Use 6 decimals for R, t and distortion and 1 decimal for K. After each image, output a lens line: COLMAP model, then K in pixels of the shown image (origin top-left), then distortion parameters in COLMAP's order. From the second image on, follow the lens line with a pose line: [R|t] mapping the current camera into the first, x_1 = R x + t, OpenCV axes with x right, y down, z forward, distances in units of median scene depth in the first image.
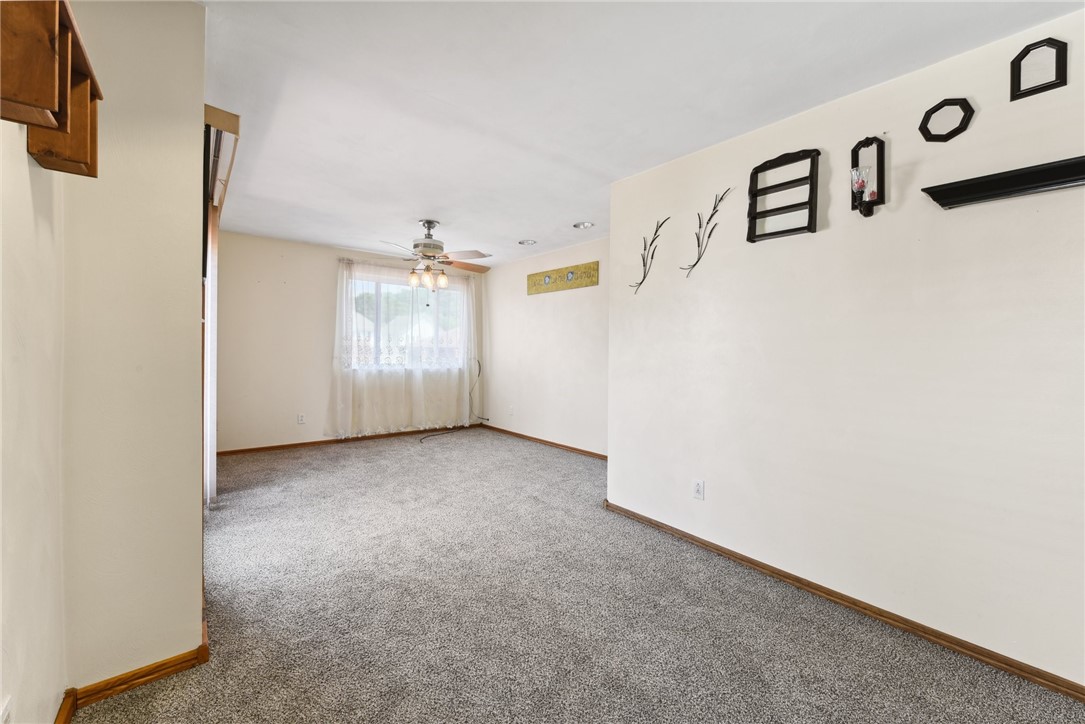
lens RADIAL K [[434.8, 0, 538.8], [0, 434.8, 362.5], [0, 0, 1]] dist [-0.001173, -0.000184]
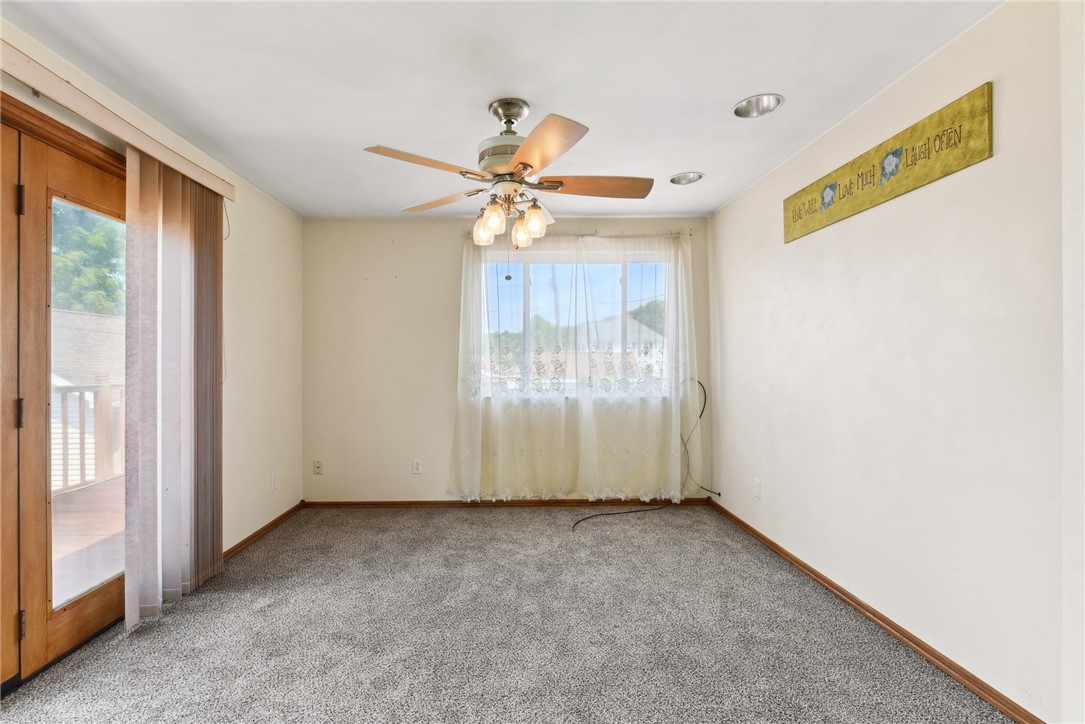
lens RADIAL K [[484.6, 0, 524.0], [0, 484.6, 368.6], [0, 0, 1]] dist [0.002644, -0.008625]
pose [[0.793377, -0.007870, -0.608680, 0.067129], [-0.001153, 0.999895, -0.014431, -0.017188], [0.608730, 0.012151, 0.793284, 0.446173]]
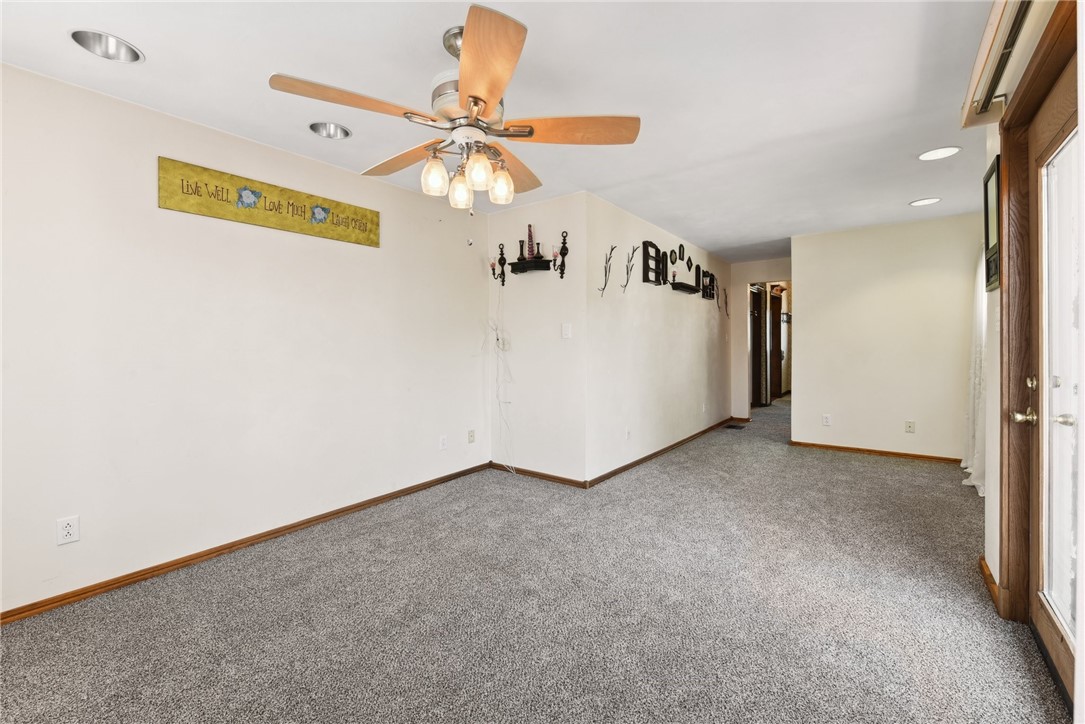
lens RADIAL K [[450.0, 0, 546.7], [0, 450.0, 339.9], [0, 0, 1]] dist [-0.001111, -0.000175]
pose [[-0.230546, -0.014316, 0.972956, -0.515771], [0.023090, 0.999530, 0.020178, -0.037540], [-0.972787, 0.027118, -0.230107, 0.781017]]
